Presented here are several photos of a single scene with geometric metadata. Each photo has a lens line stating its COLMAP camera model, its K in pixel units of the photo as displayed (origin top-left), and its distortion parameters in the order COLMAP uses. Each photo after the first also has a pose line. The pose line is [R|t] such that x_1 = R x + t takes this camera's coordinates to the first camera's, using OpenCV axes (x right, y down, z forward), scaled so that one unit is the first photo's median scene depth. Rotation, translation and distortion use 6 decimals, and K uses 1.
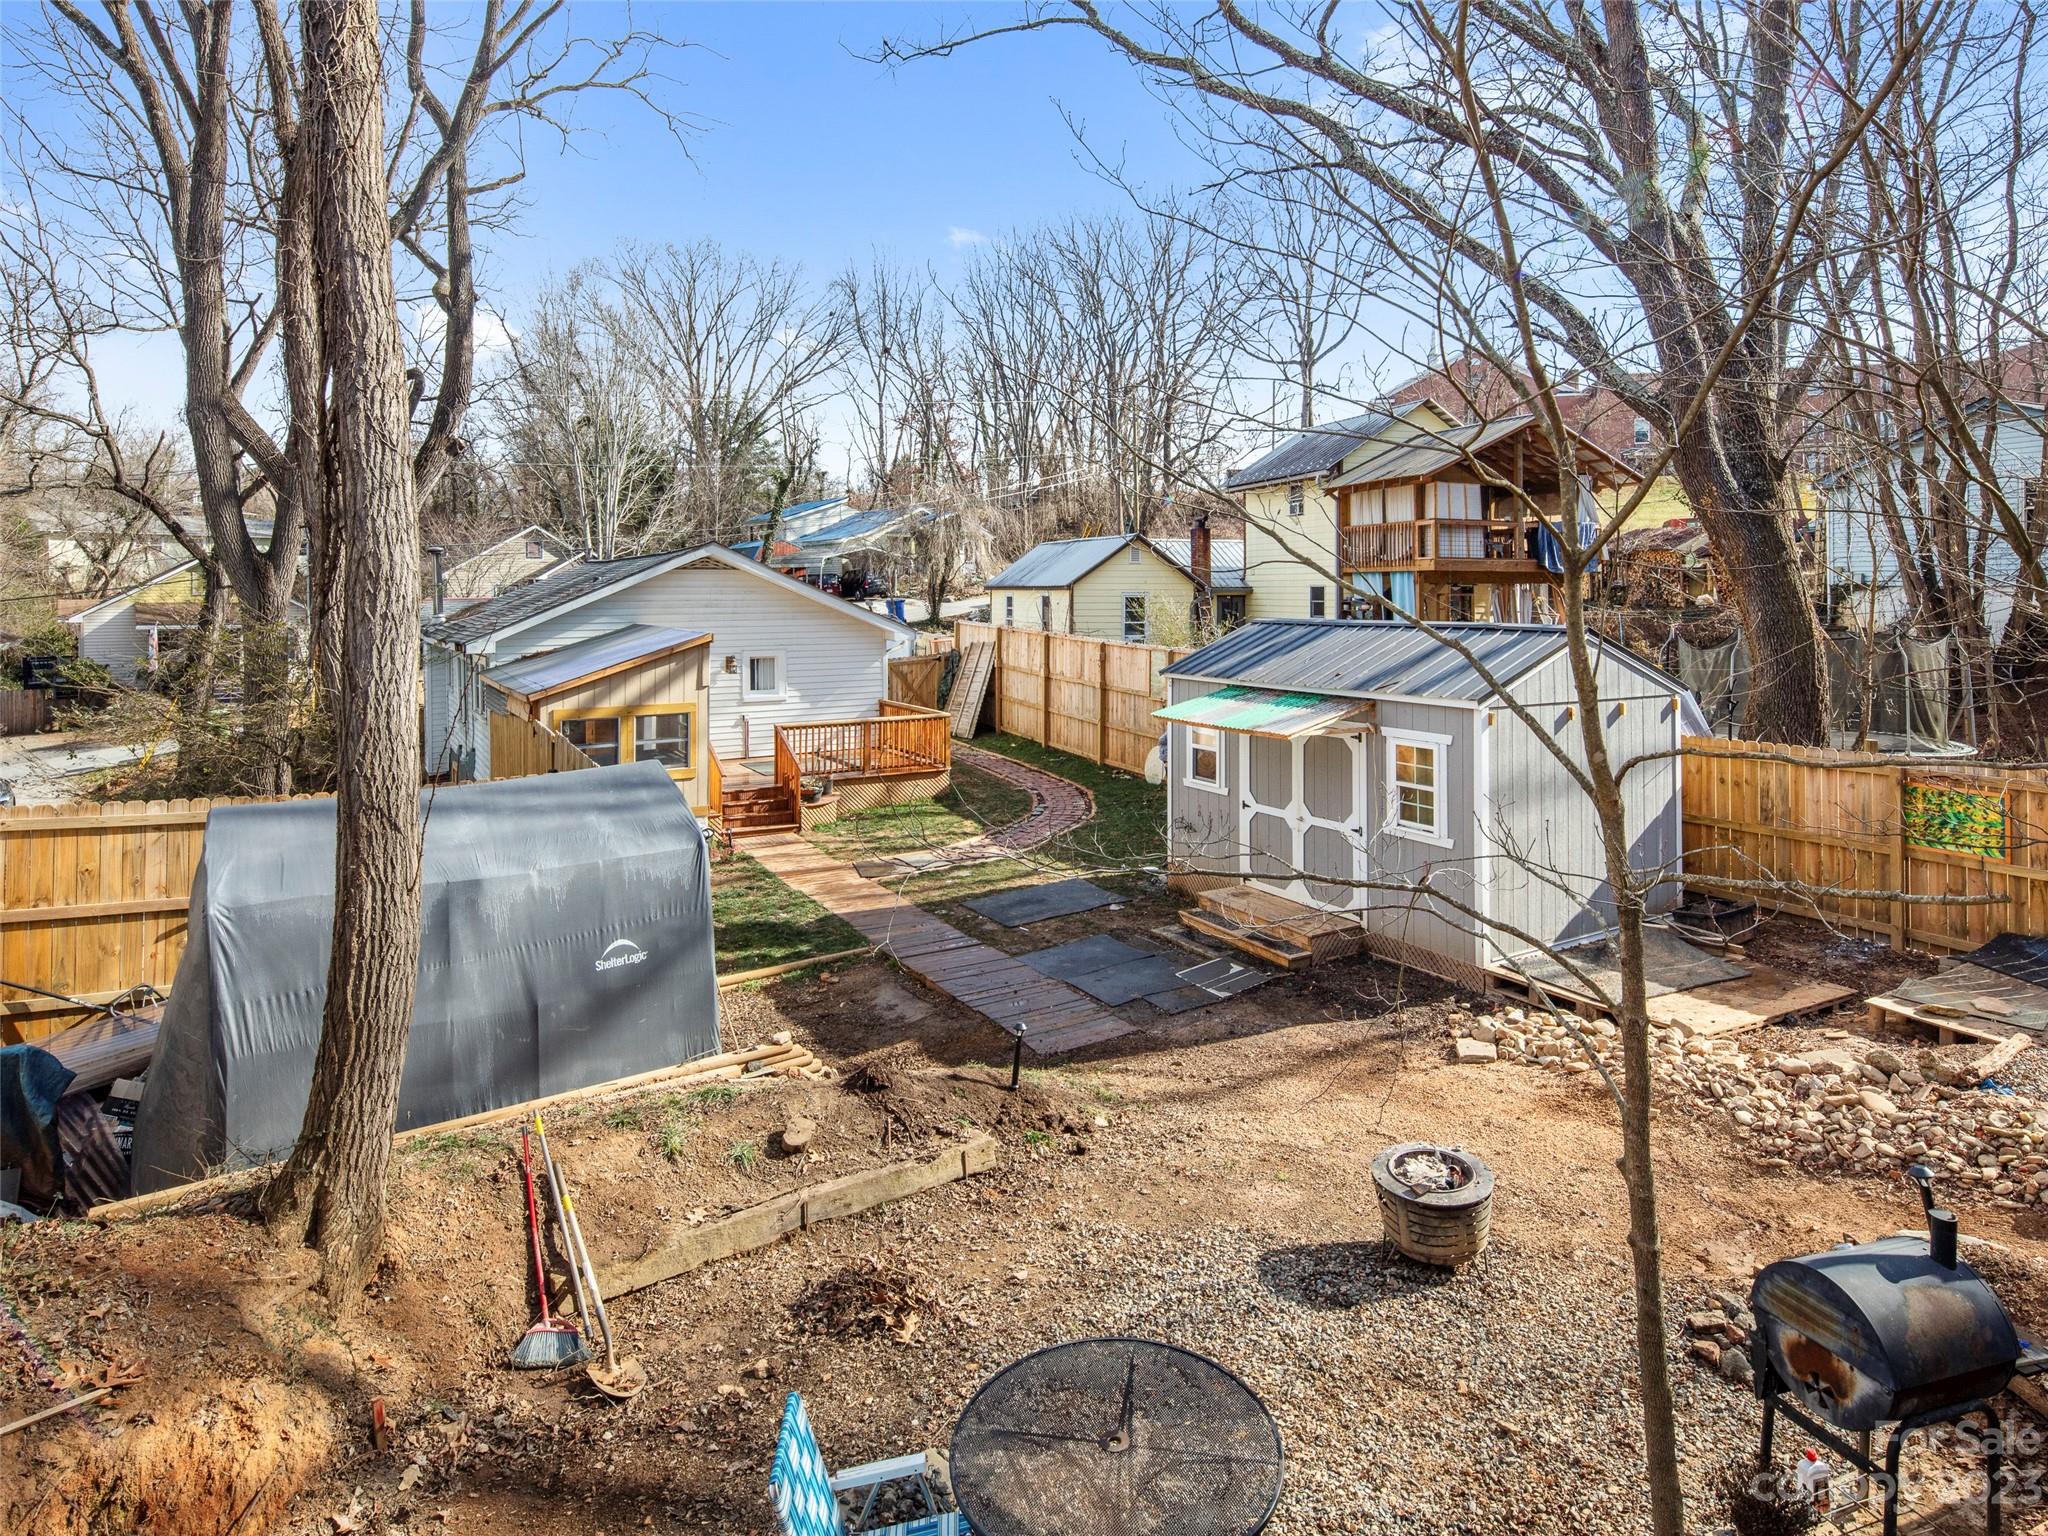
lens RADIAL K [[1112.8, 0, 1043.9], [0, 1112.8, 645.6], [0, 0, 1]] dist [-0.002288, 0.000269]
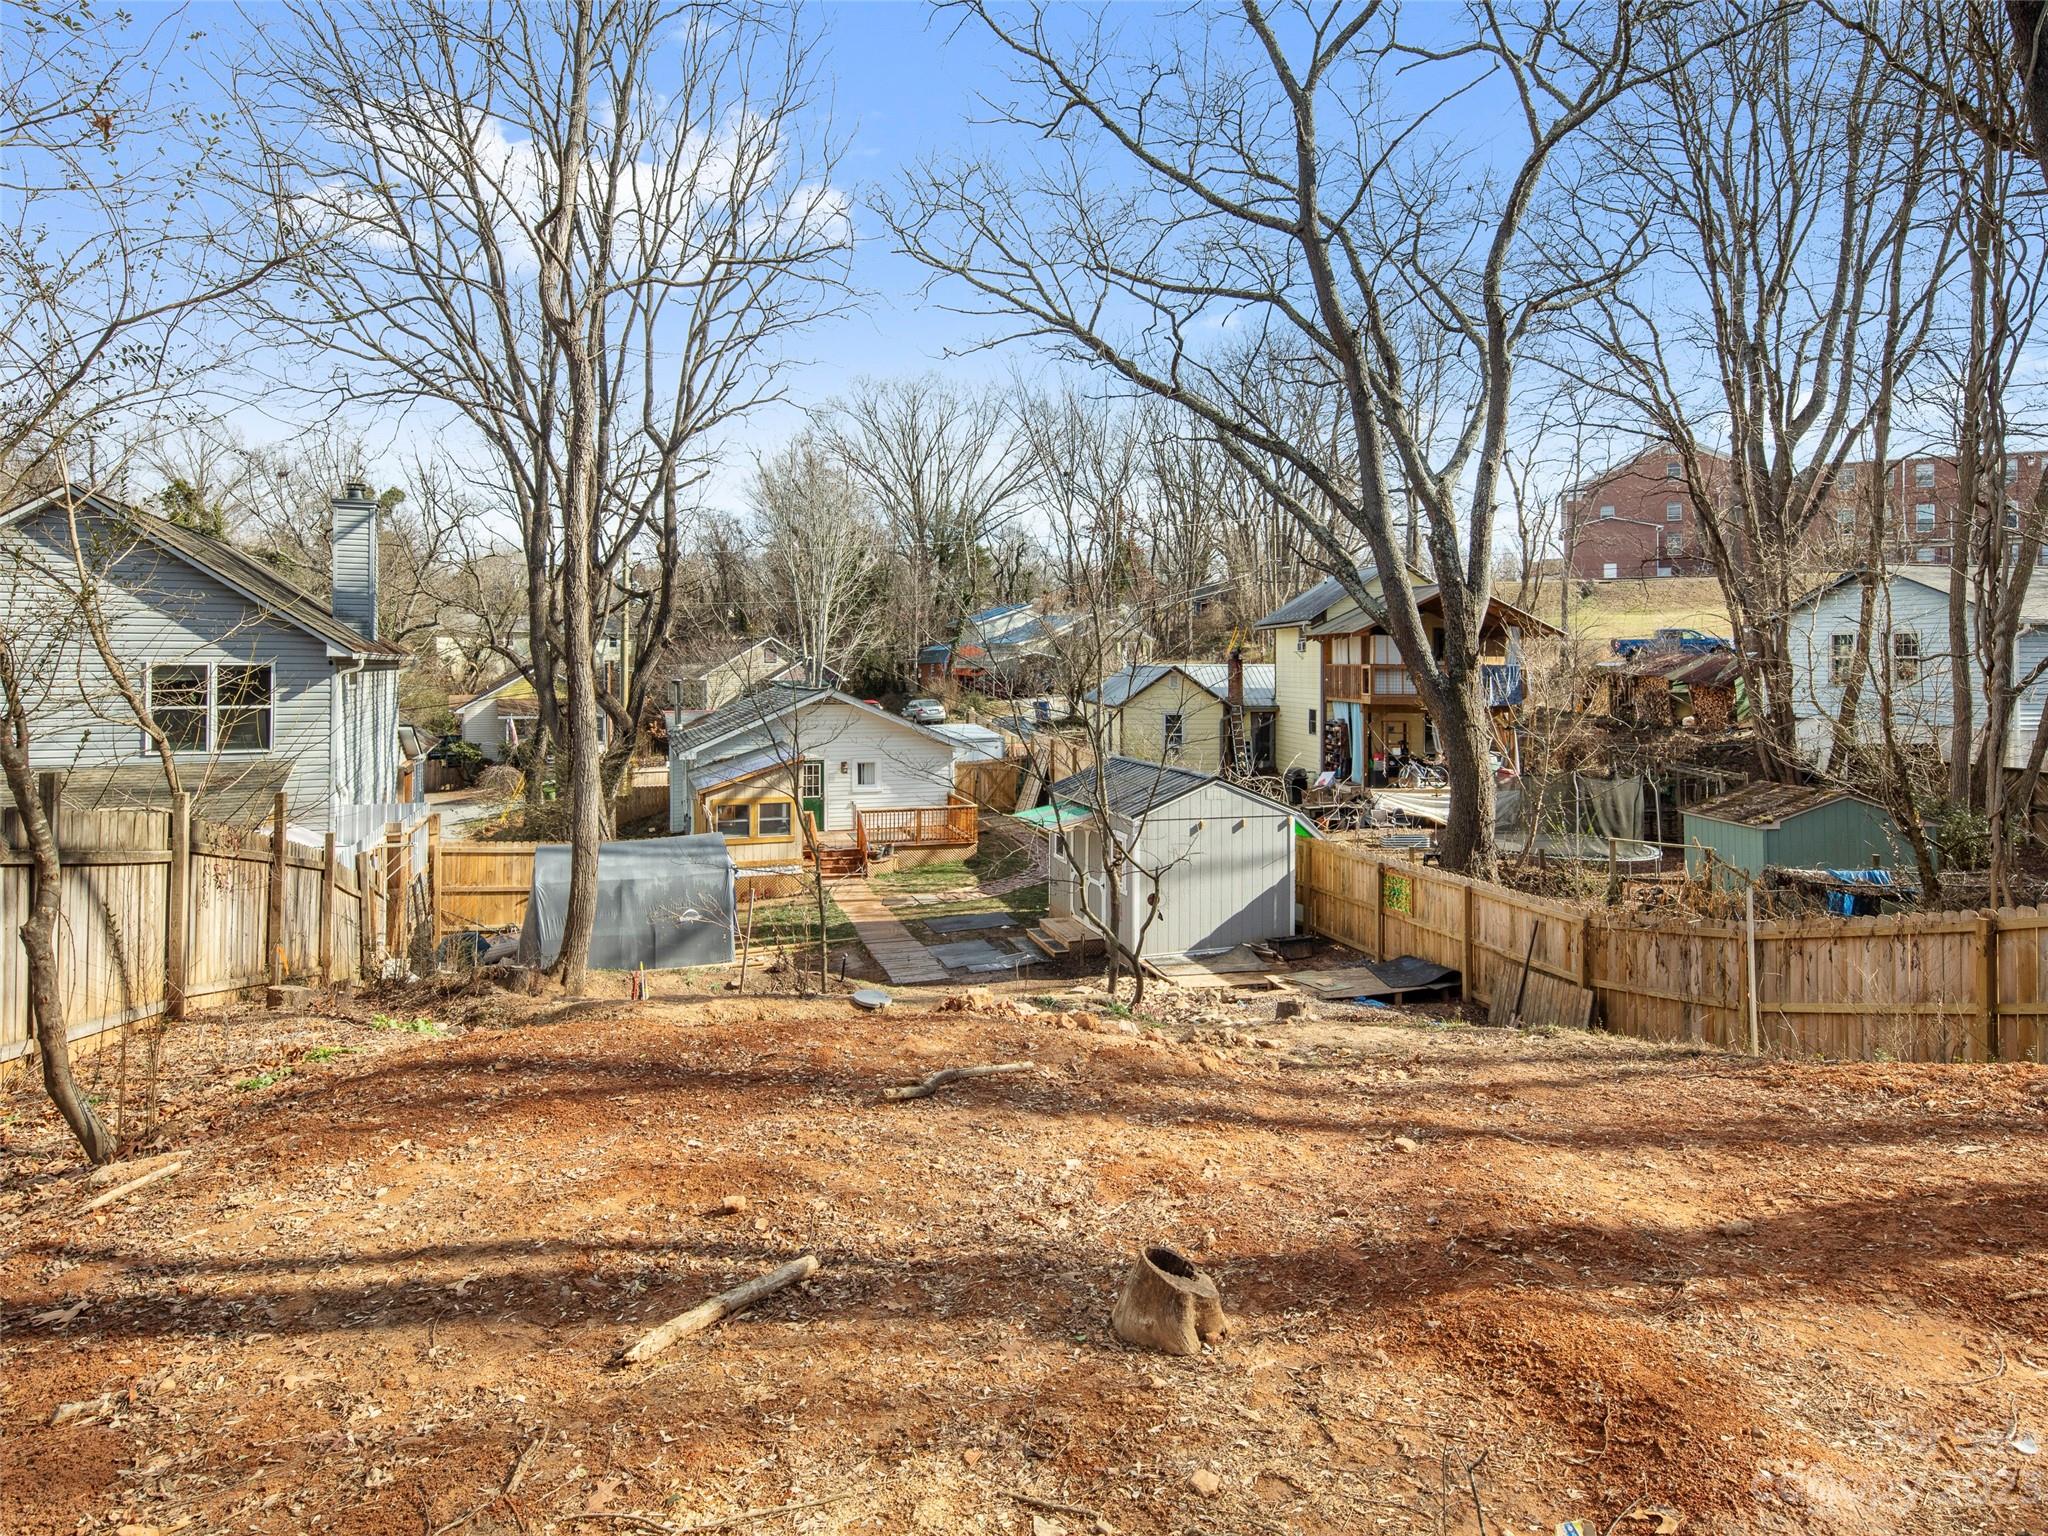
lens RADIAL K [[1110.3, 0, 1031.3], [0, 1110.3, 740.0], [0, 0, 1]] dist [0.000706, 0.000363]
pose [[0.972878, 0.019131, -0.230527, 0.300022], [-0.014808, 0.999681, 0.020471, -0.052741], [0.230845, -0.016502, 0.972851, -0.388553]]
